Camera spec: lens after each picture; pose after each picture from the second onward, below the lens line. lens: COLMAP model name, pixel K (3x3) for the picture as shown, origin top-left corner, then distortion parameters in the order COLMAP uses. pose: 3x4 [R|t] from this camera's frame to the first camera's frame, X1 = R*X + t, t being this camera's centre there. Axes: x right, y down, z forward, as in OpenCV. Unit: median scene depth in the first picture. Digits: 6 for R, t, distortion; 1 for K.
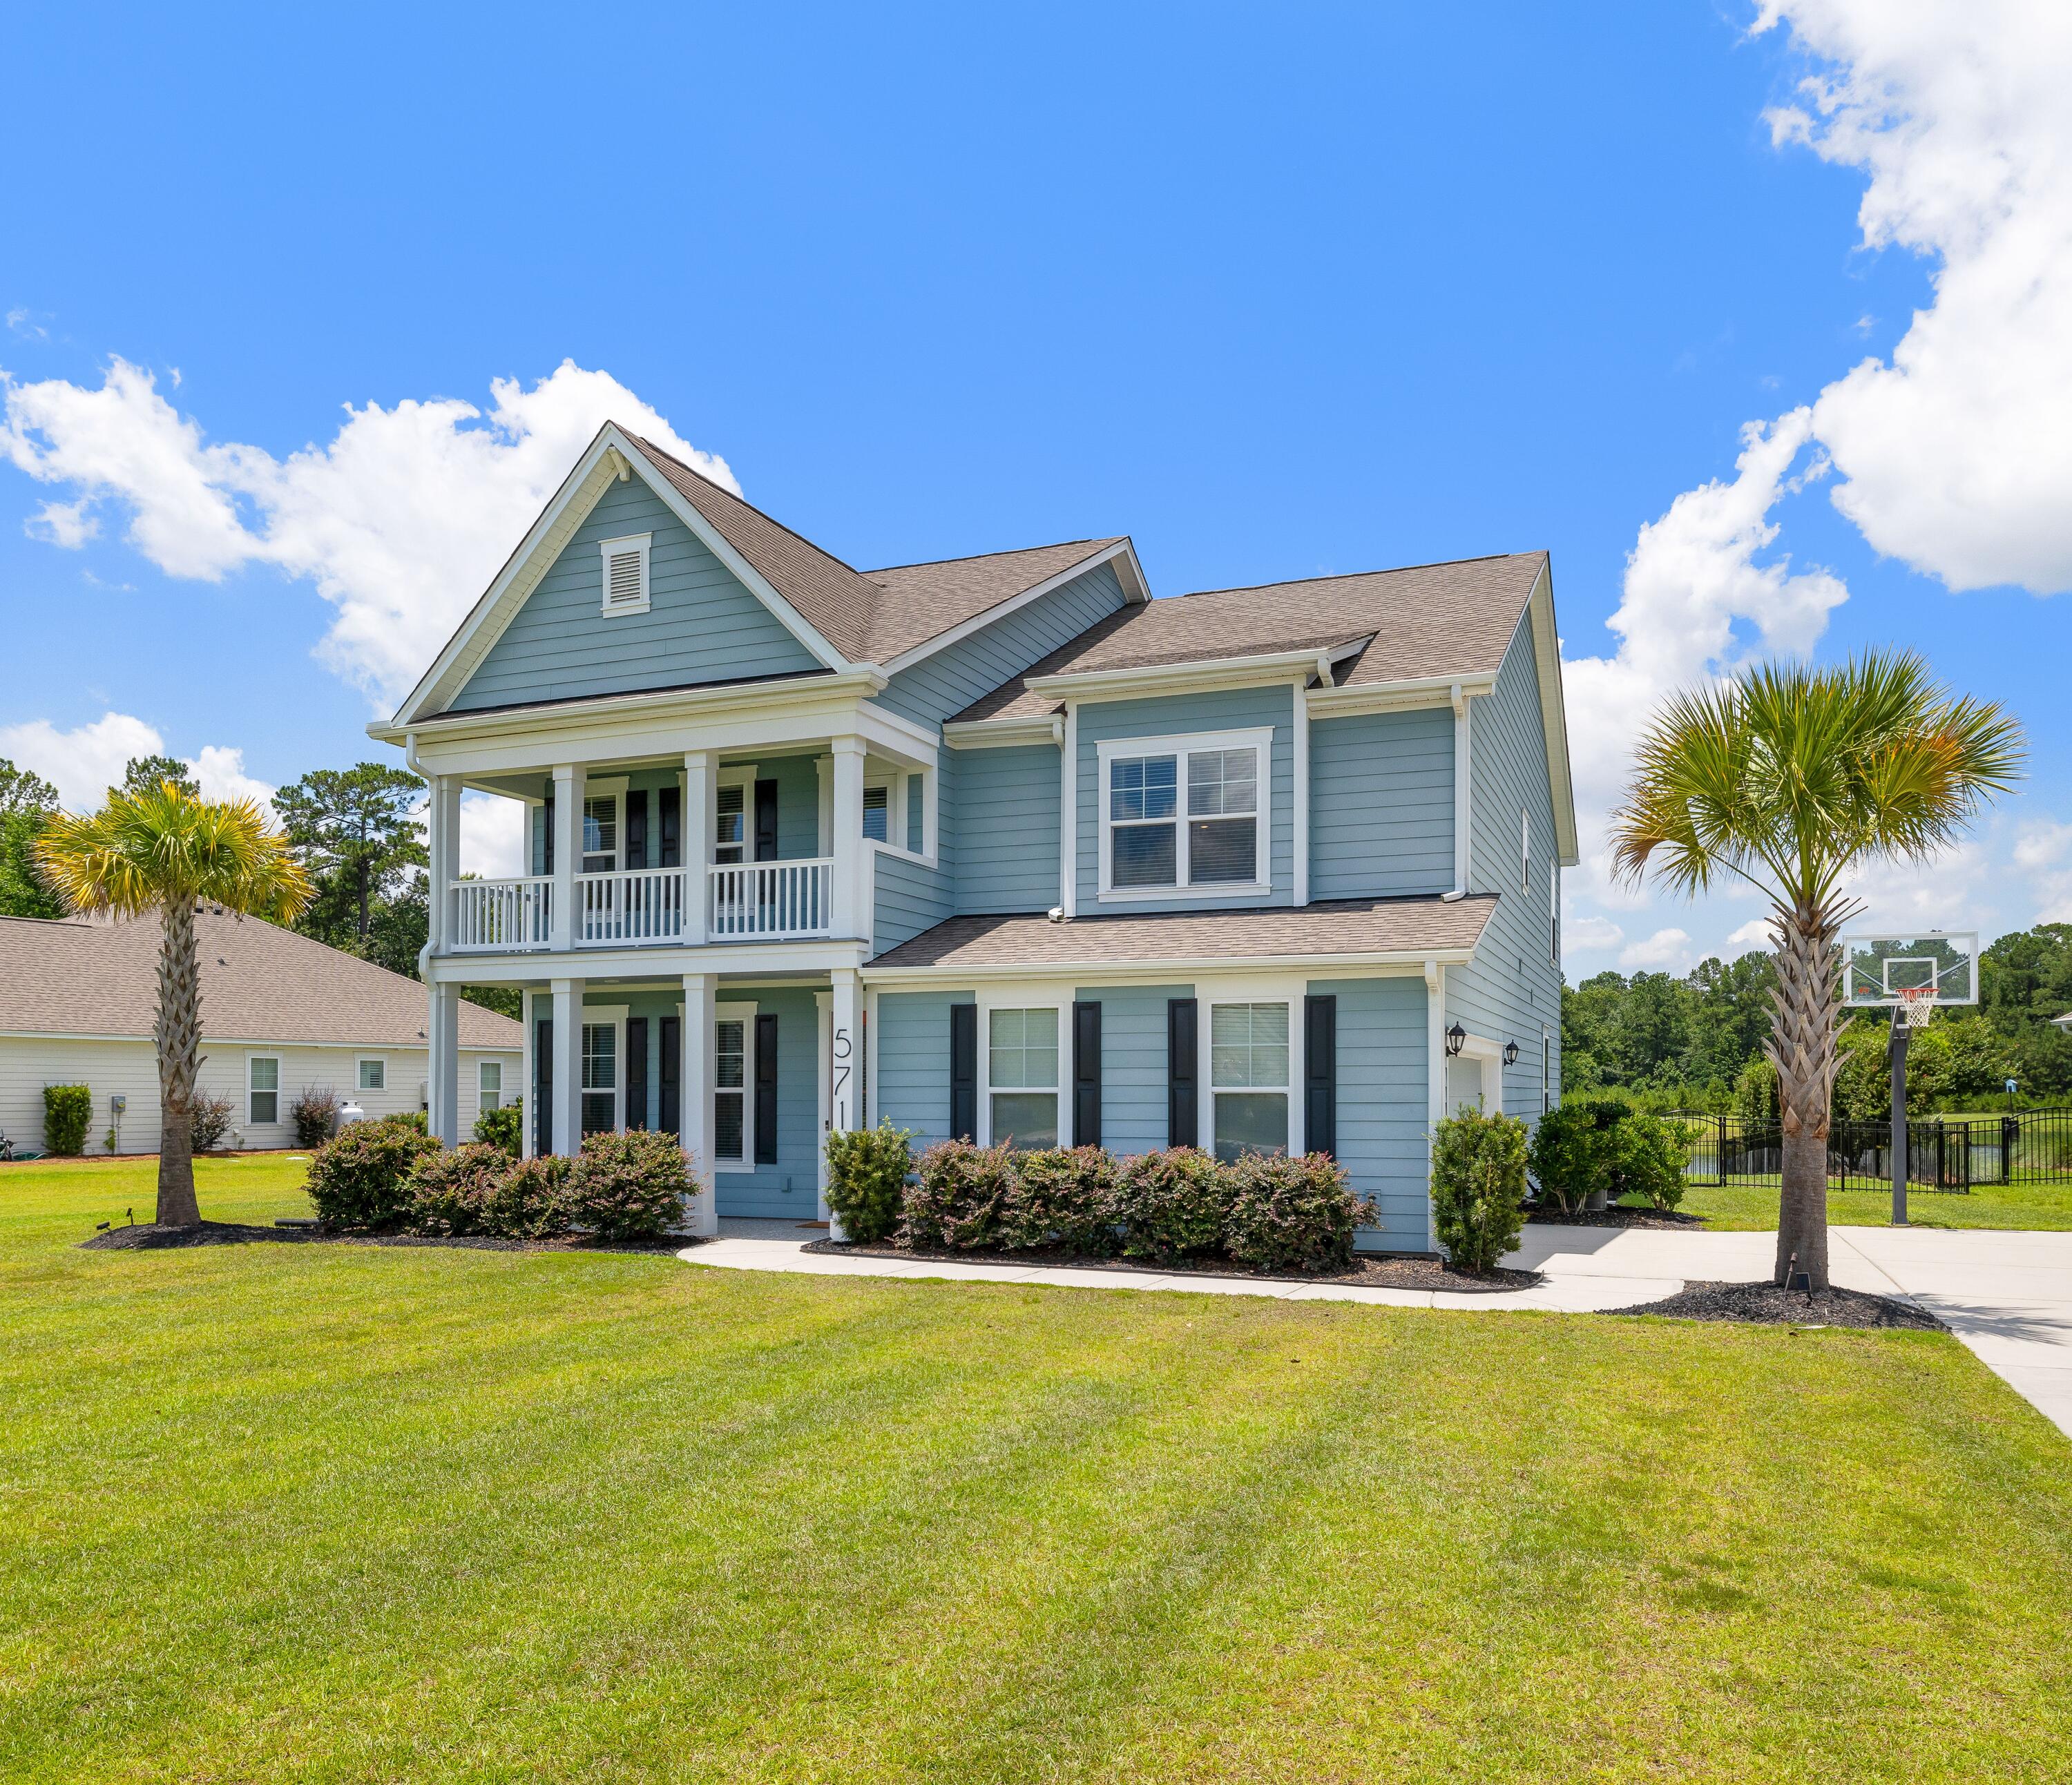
lens RADIAL K [[1542.6, 0, 1073.7], [0, 1542.6, 1004.5], [0, 0, 1]] dist [-0.001637, 0.001406]
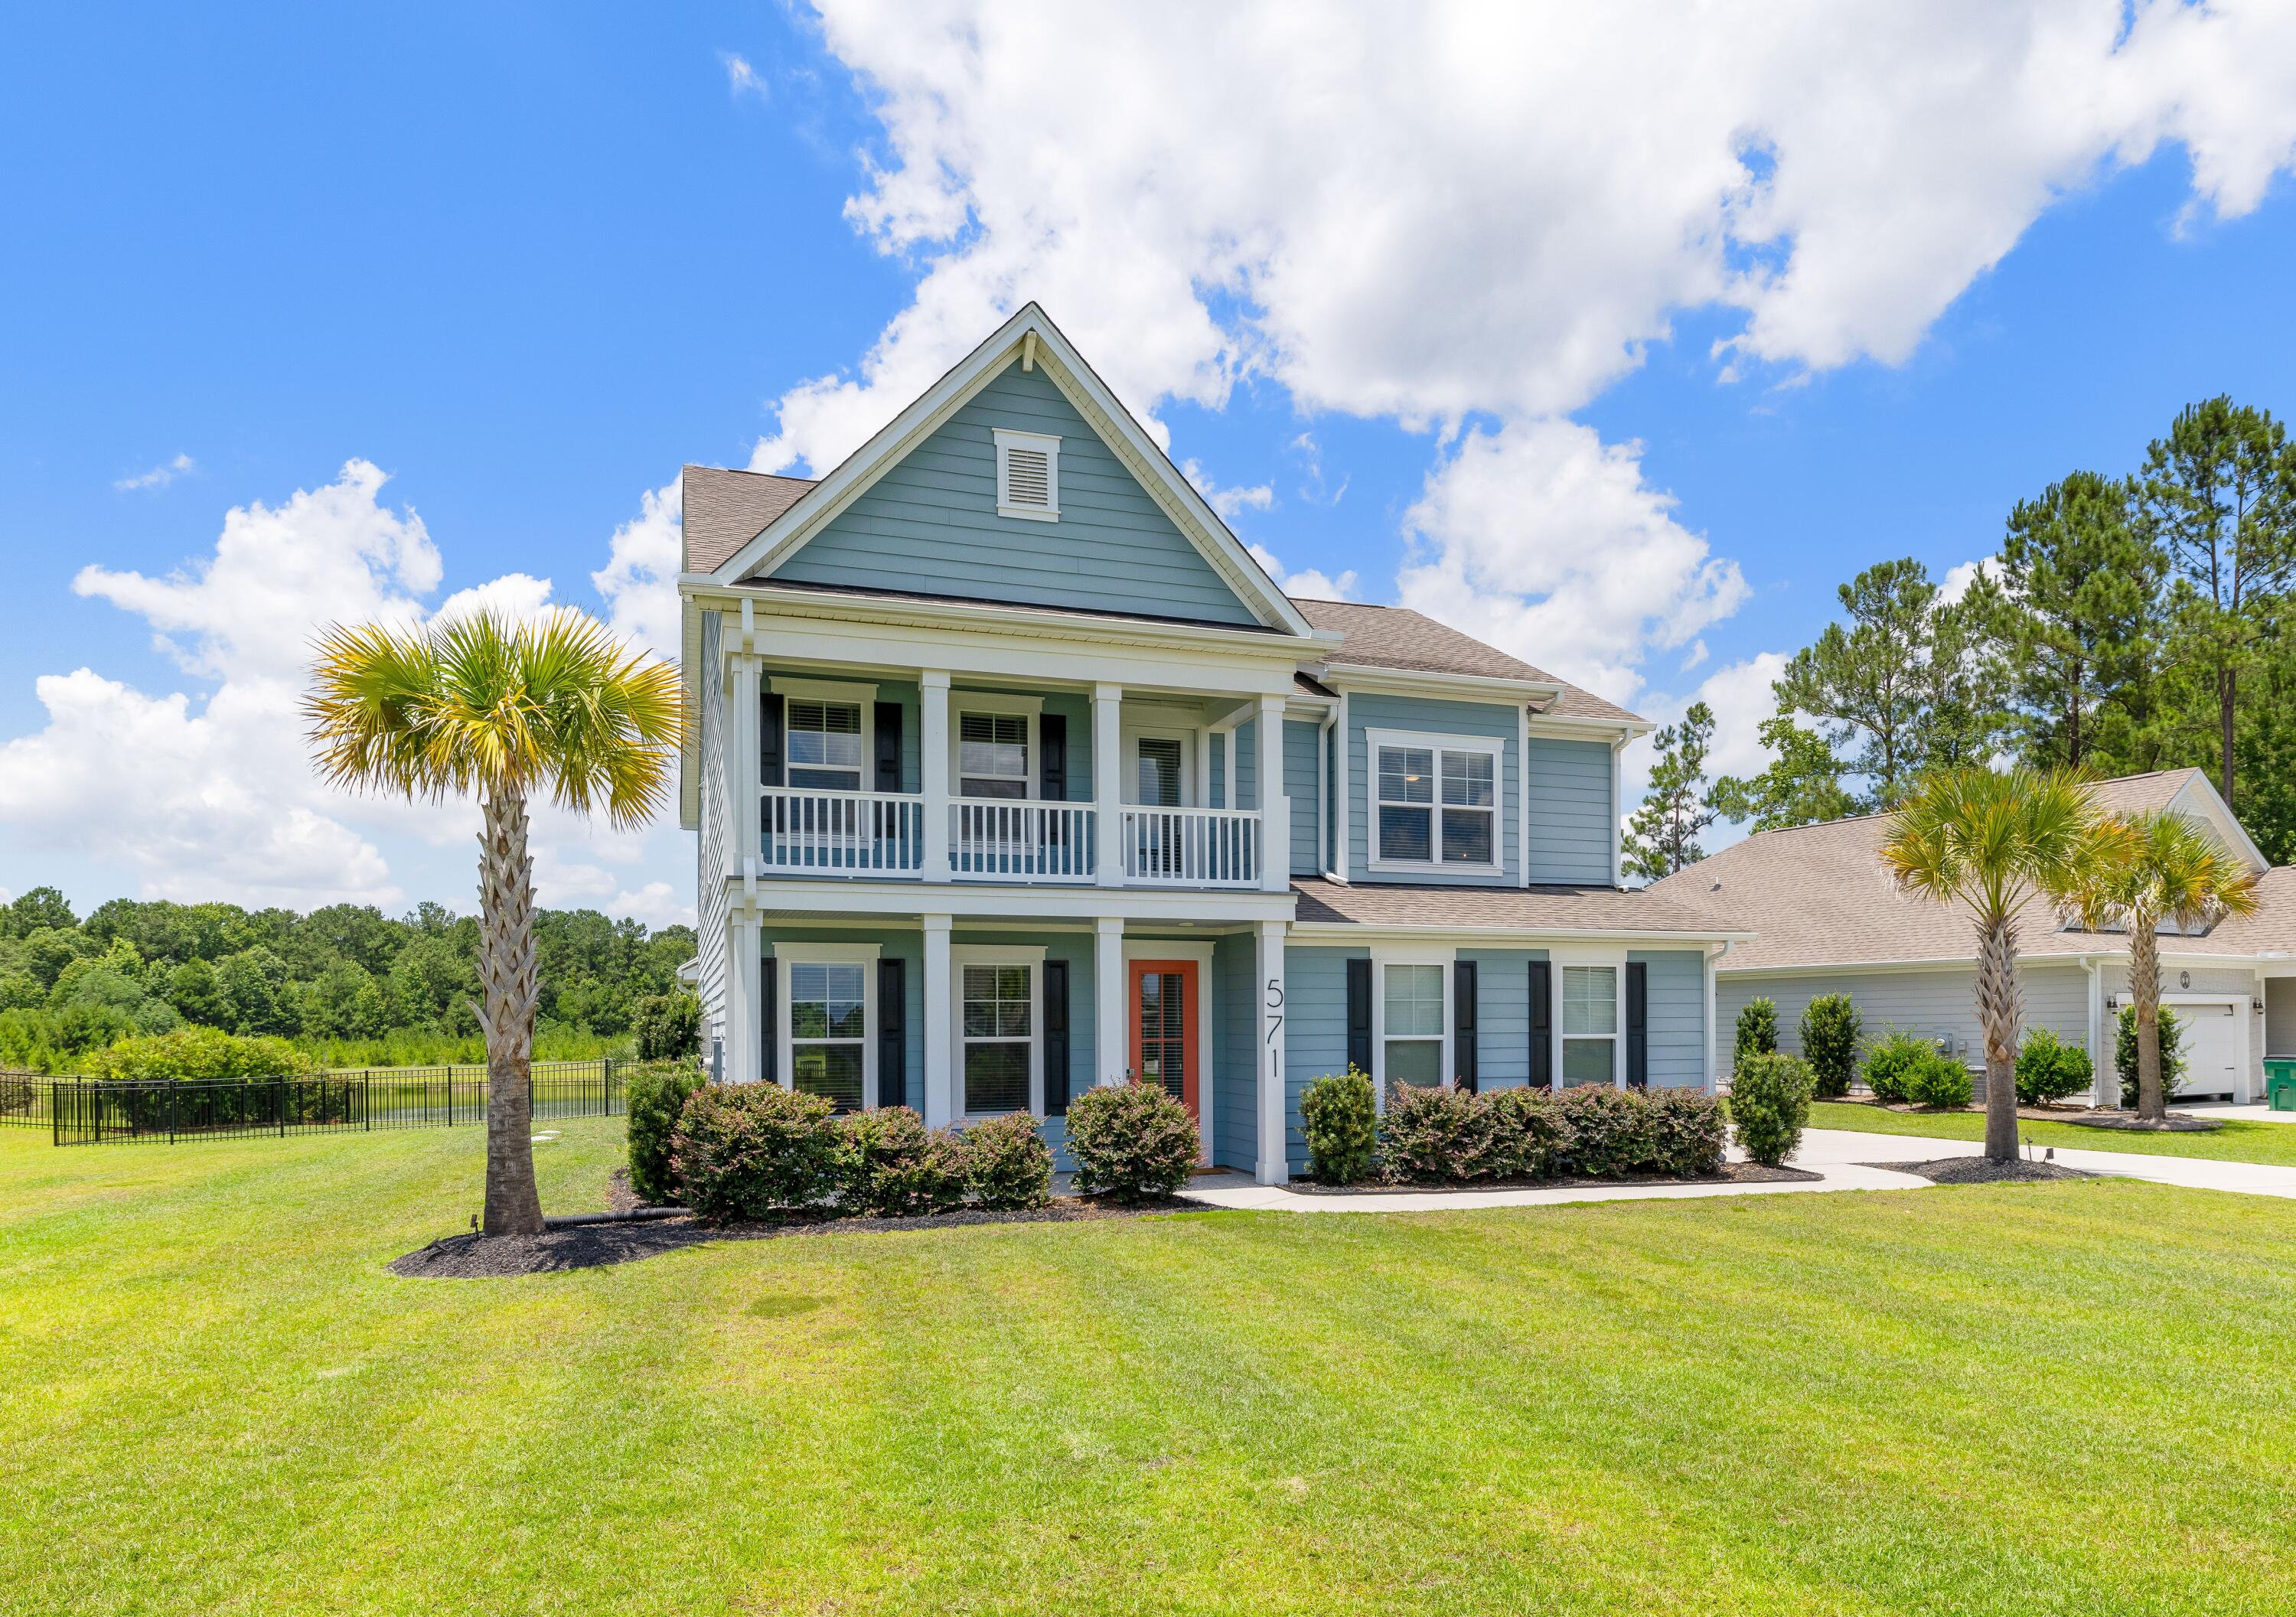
lens RADIAL K [[1418.0, 0, 1169.4], [0, 1418.0, 971.7], [0, 0, 1]] dist [-0.000401, -0.000490]
pose [[0.758887, 0.023908, 0.650784, -0.802633], [-0.031499, 0.999504, 0.000013, 0.012618], [-0.650460, -0.020509, 0.759263, 0.318785]]
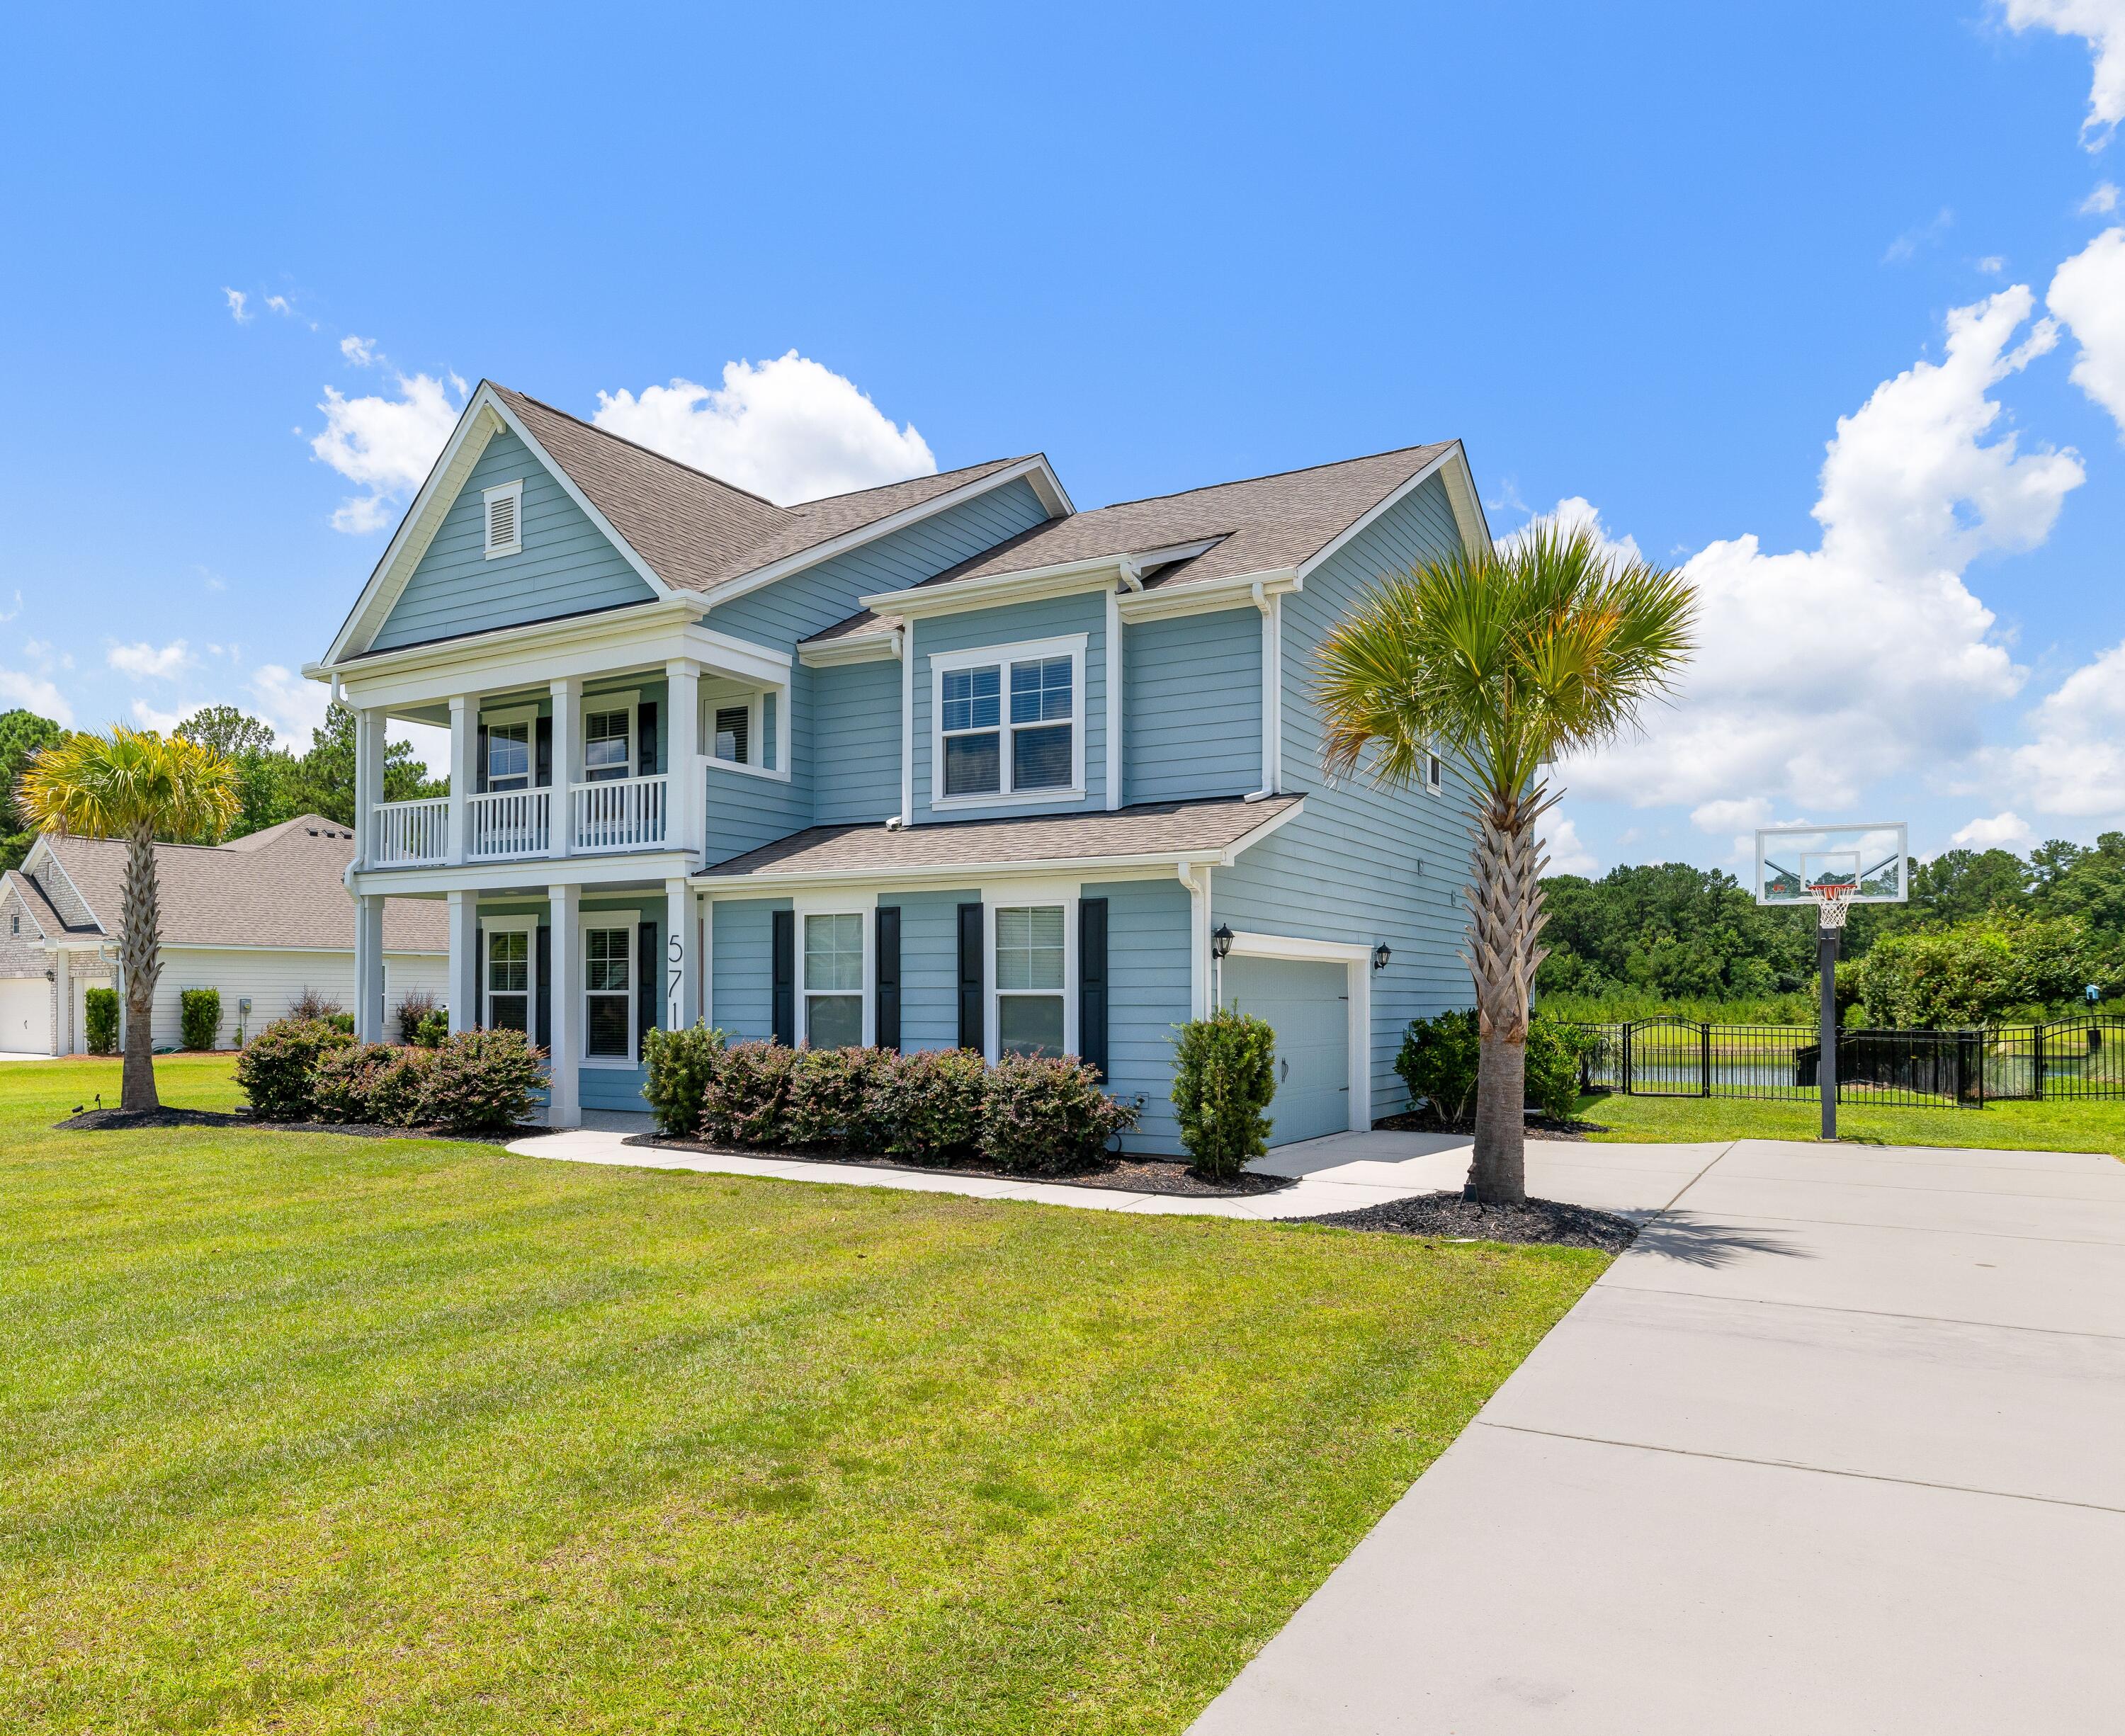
lens RADIAL K [[1489.4, 0, 958.4], [0, 1489.4, 911.8], [0, 0, 1]] dist [0.002224, -0.001202]
pose [[0.982943, -0.008563, -0.183710, 0.225068], [0.008293, 0.999963, -0.002238, 0.003807], [0.183723, 0.000676, 0.982978, 0.026033]]
